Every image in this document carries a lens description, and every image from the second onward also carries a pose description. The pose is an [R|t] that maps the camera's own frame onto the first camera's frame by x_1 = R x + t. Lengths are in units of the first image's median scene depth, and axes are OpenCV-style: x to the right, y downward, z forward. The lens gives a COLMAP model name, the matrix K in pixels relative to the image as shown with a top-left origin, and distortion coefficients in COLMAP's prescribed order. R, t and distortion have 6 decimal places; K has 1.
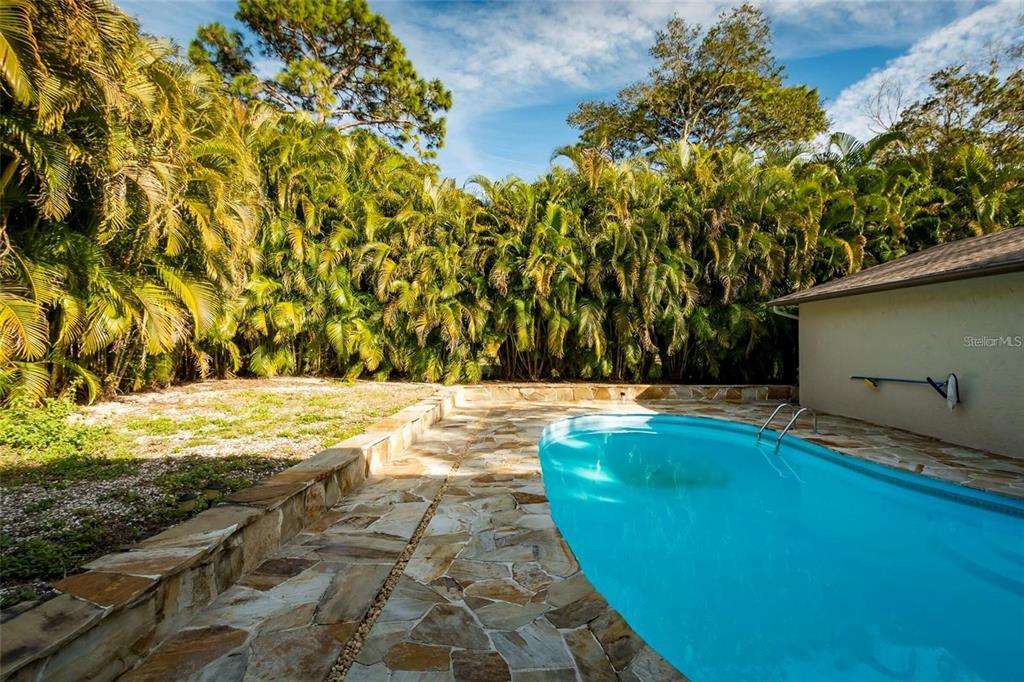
lens RADIAL K [[500.6, 0, 512.0], [0, 500.6, 341.0], [0, 0, 1]] dist [0.010902, -0.009138]
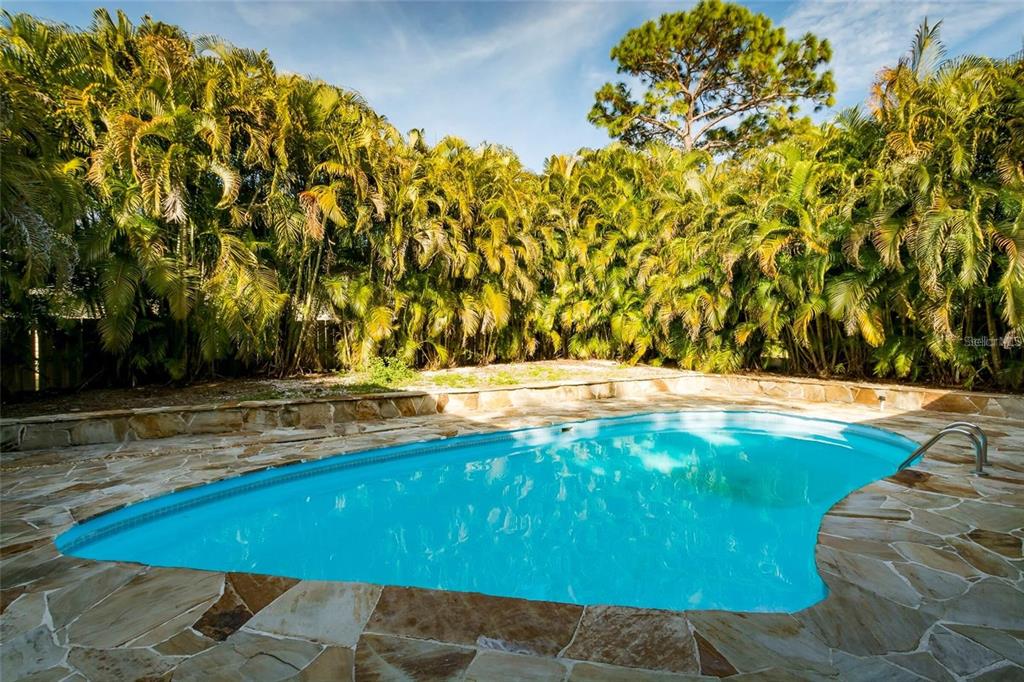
lens RADIAL K [[496.6, 0, 512.0], [0, 496.6, 341.0], [0, 0, 1]] dist [0.002423, 0.001080]
pose [[0.556768, 0.007277, -0.830636, 0.487317], [0.001073, 0.999954, 0.009479, 0.013282], [0.830667, -0.006169, 0.556735, 0.135381]]
